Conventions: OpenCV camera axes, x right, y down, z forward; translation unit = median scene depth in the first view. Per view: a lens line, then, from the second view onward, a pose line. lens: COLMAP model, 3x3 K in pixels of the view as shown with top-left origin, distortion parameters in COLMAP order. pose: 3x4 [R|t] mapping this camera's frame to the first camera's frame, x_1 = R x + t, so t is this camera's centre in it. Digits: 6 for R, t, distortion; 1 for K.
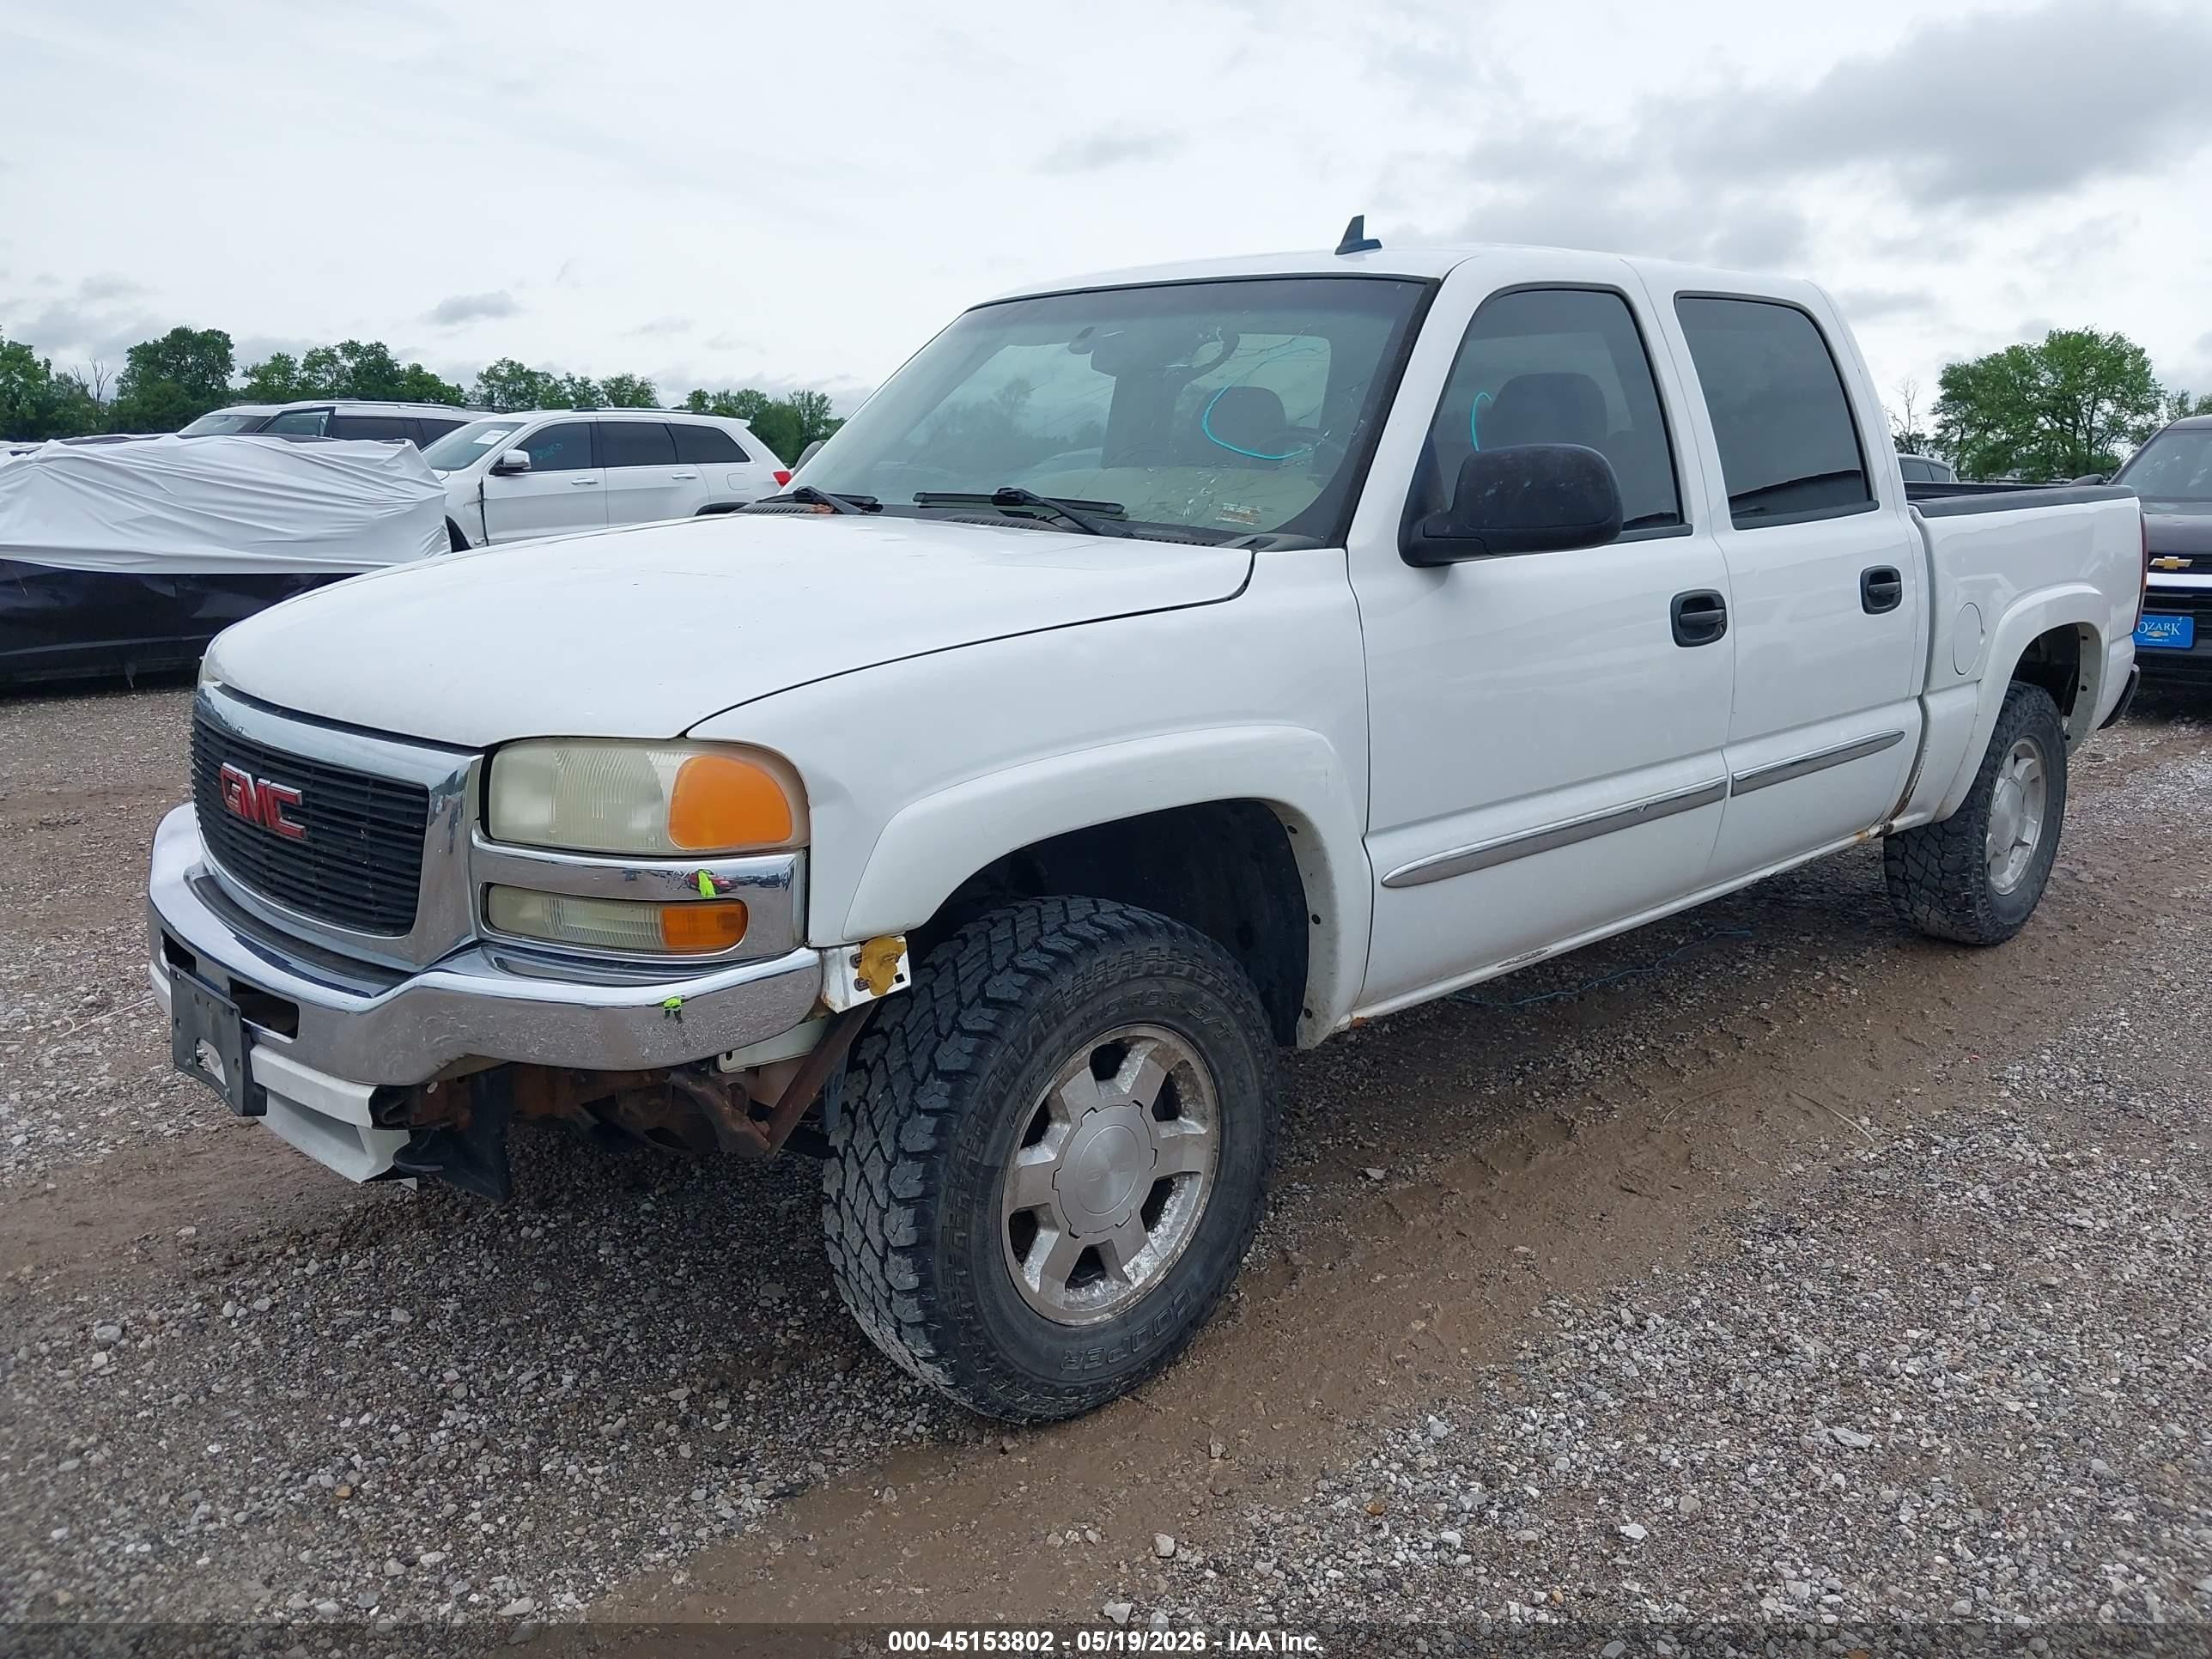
lens RADIAL K [[1785.3, 0, 1087.6], [0, 1785.3, 826.7], [0, 0, 1]] dist [0.001287, -0.014379]
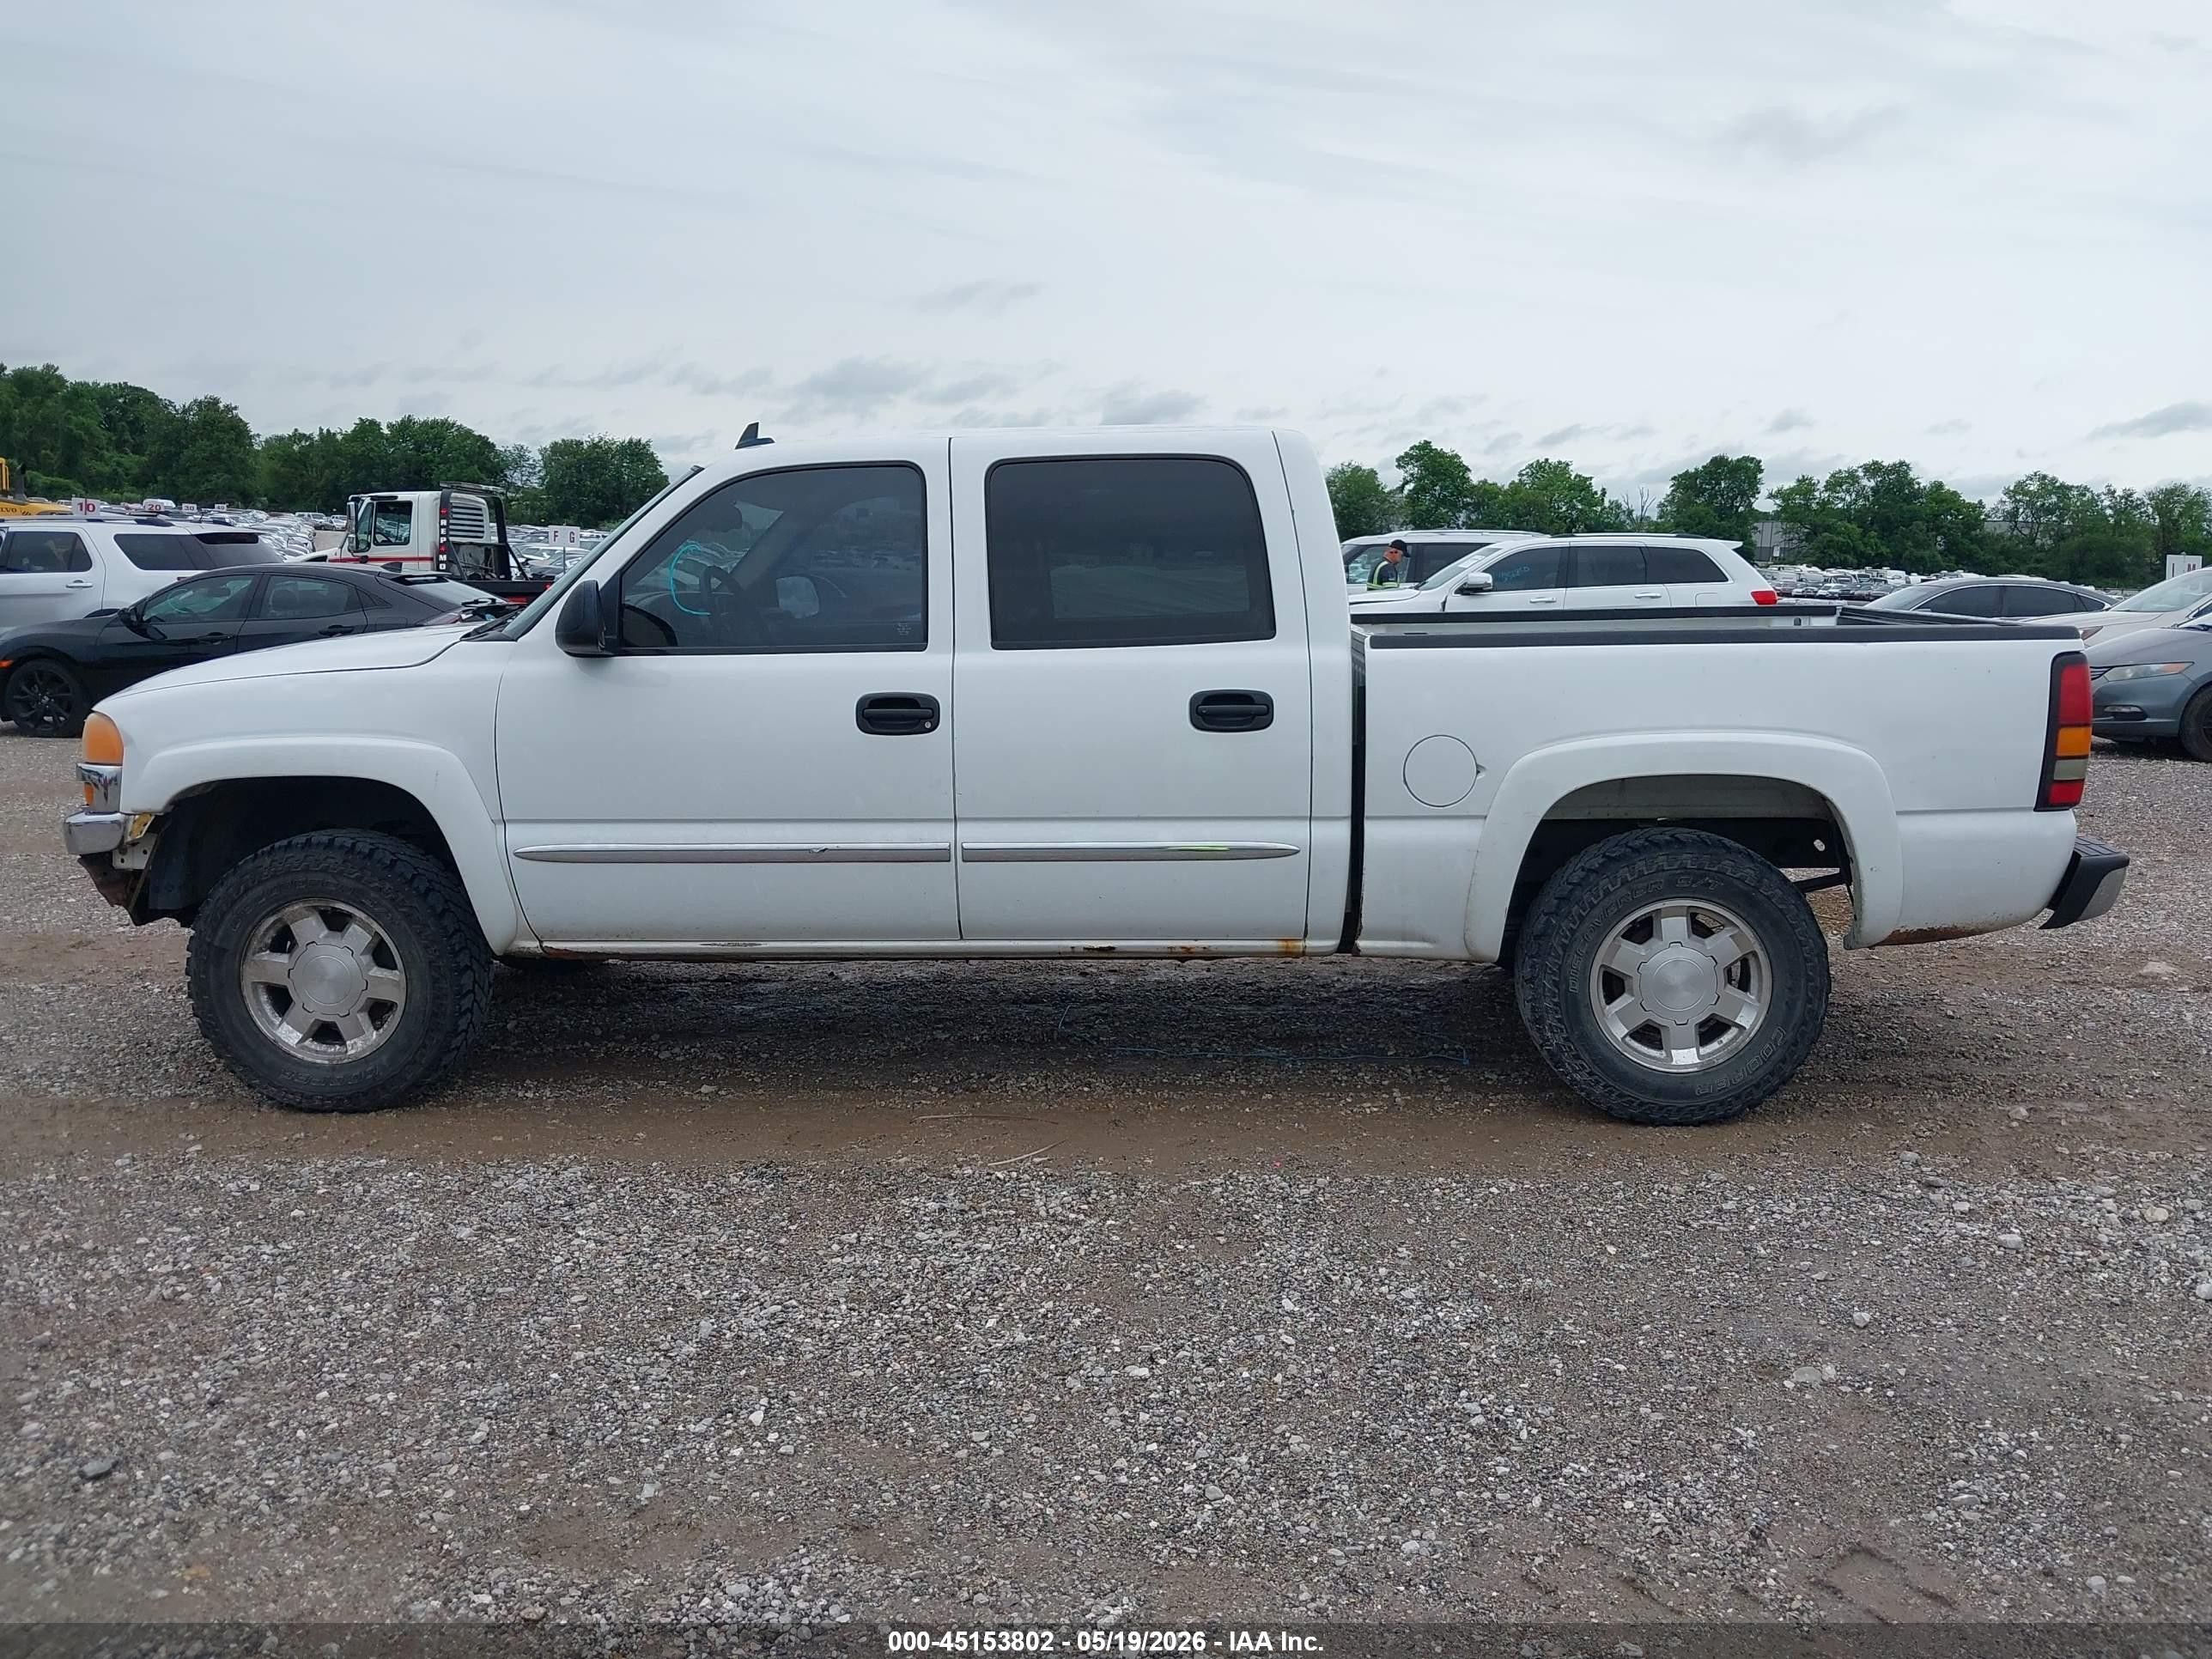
lens RADIAL K [[1770.2, 0, 1083.6], [0, 1770.2, 837.5], [0, 0, 1]] dist [0.002282, -0.016979]
pose [[0.679688, 0.109507, -0.725281, 1.502888], [-0.150169, 0.988623, 0.008538, -0.066264], [0.717965, 0.103112, 0.688400, 0.251978]]
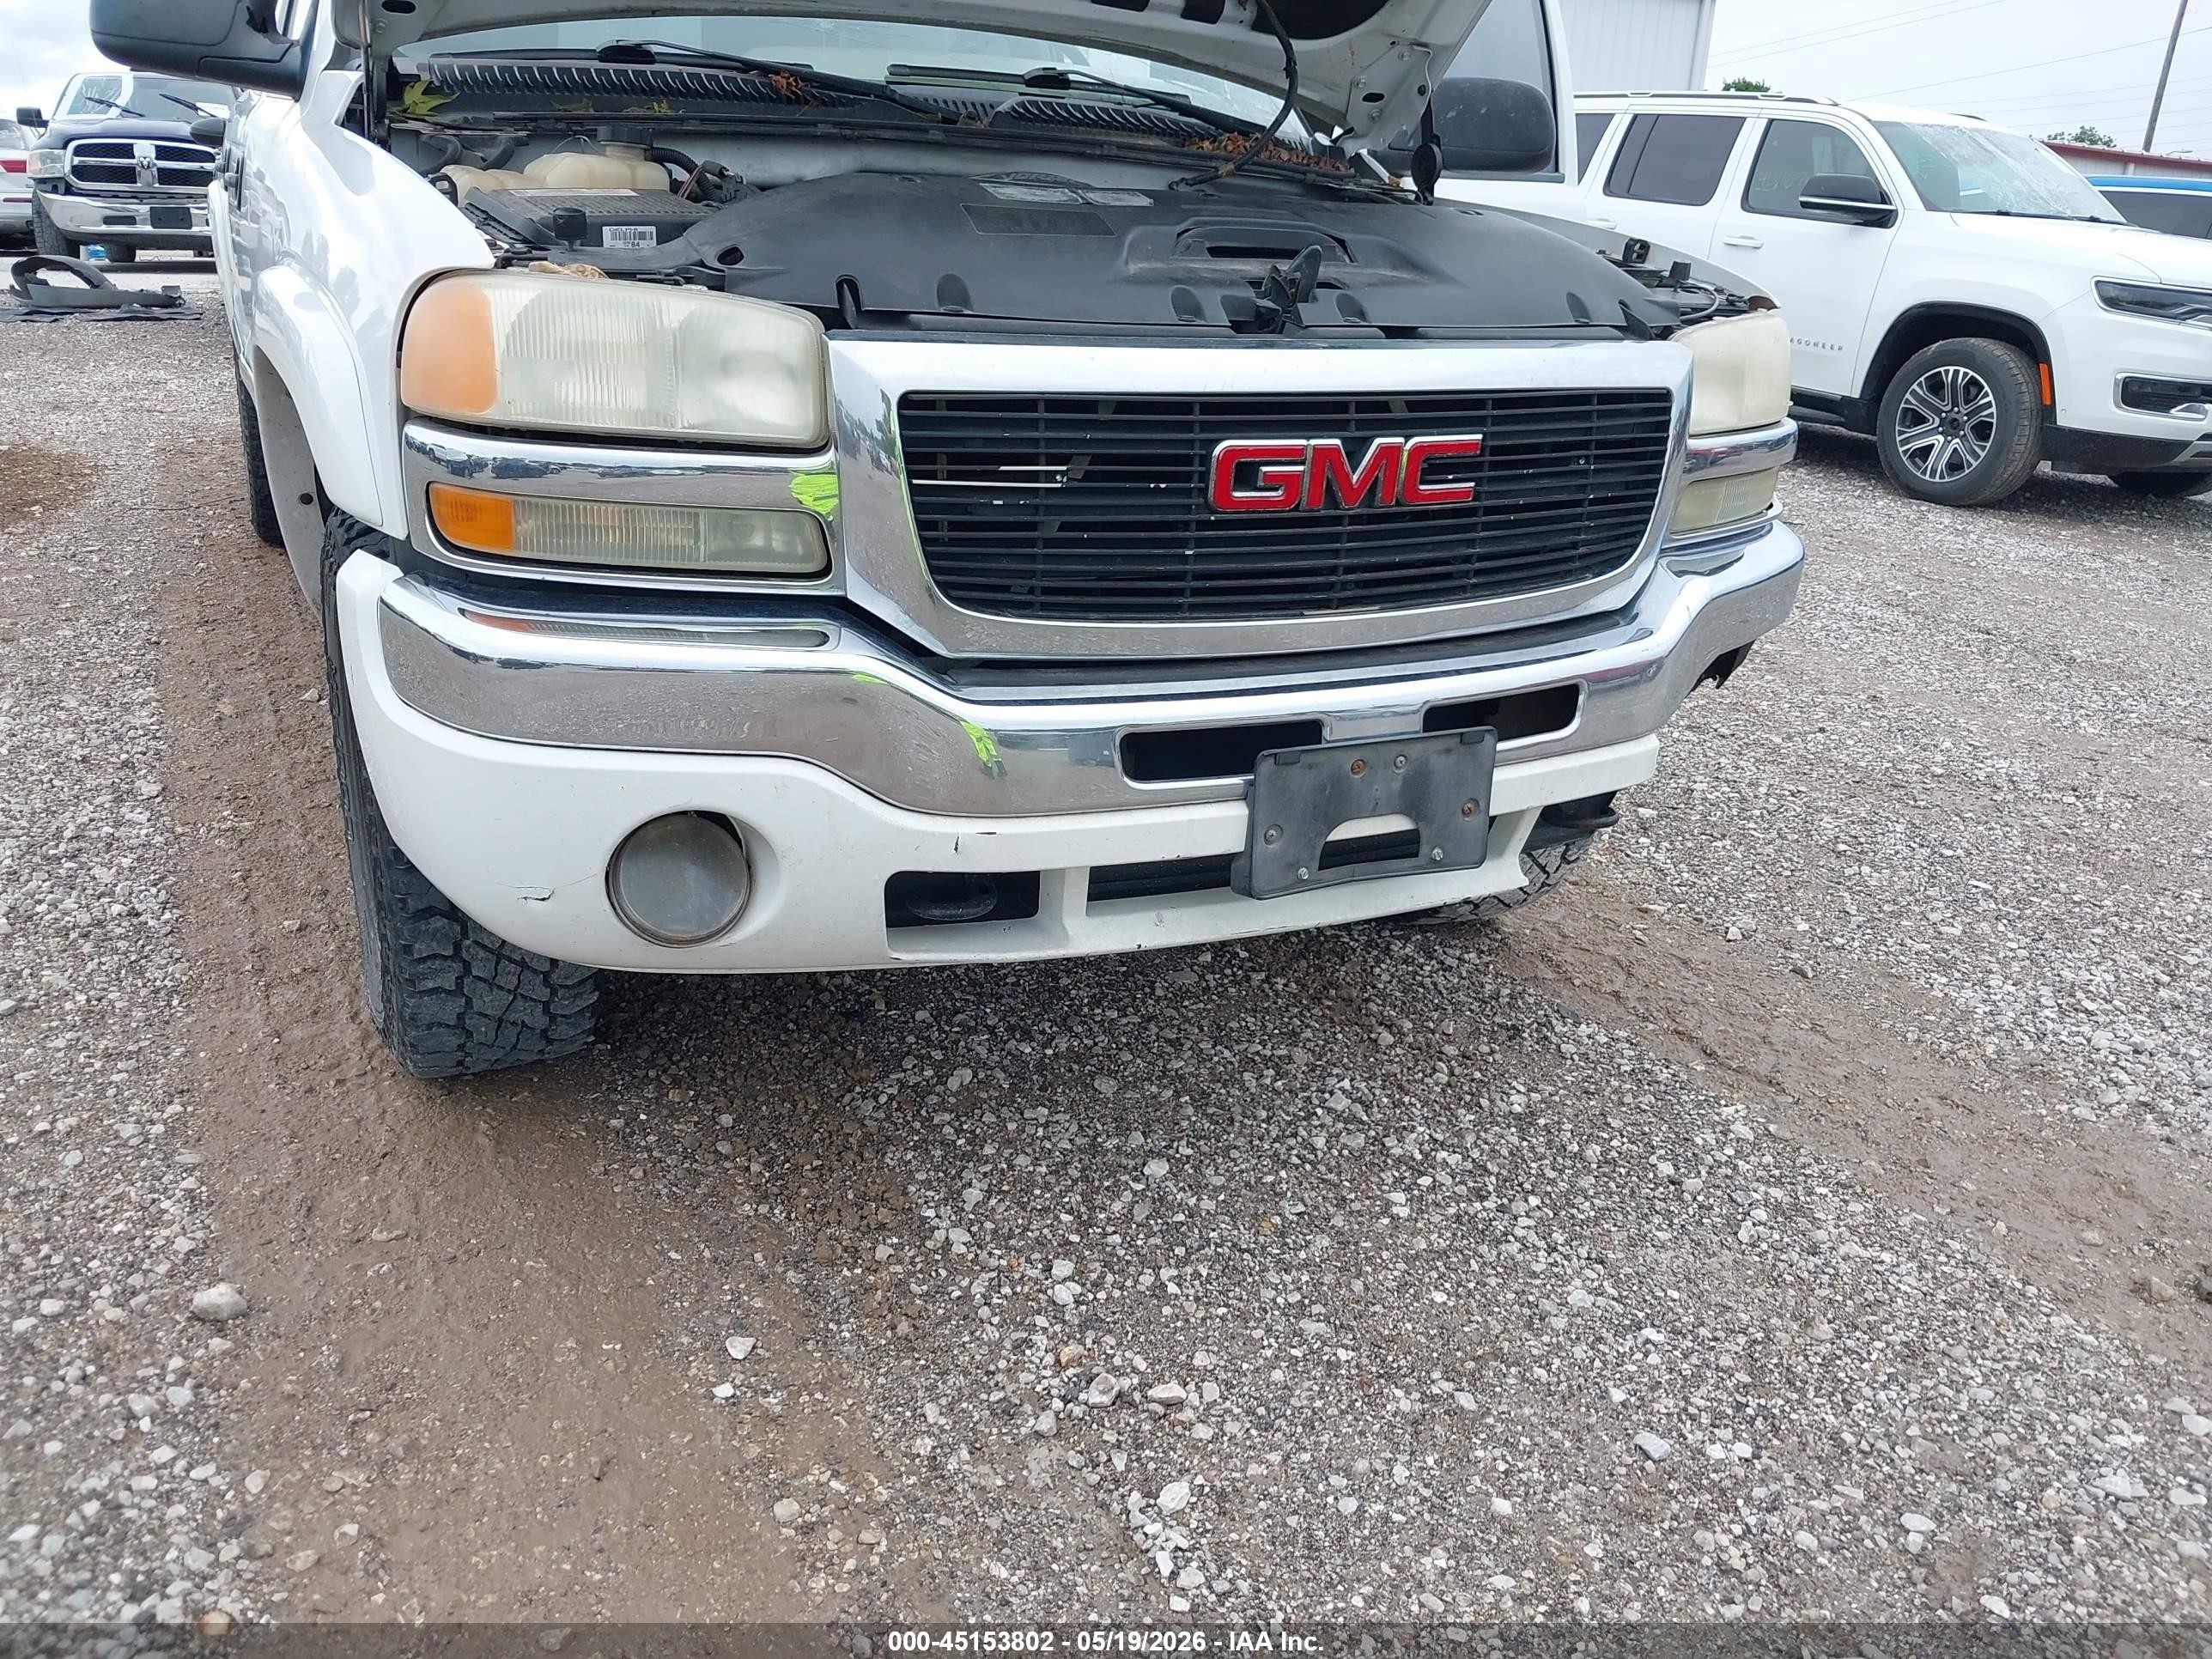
lens RADIAL K [[1785.0, 0, 1143.4], [0, 1785.0, 842.6], [0, 0, 1]] dist [0.004086, -0.001080]
pose [[0.289000, -0.321309, 0.901798, -0.948845], [0.154119, 0.945322, 0.287426, -0.075056], [-0.944842, 0.055918, 0.322717, 0.689505]]
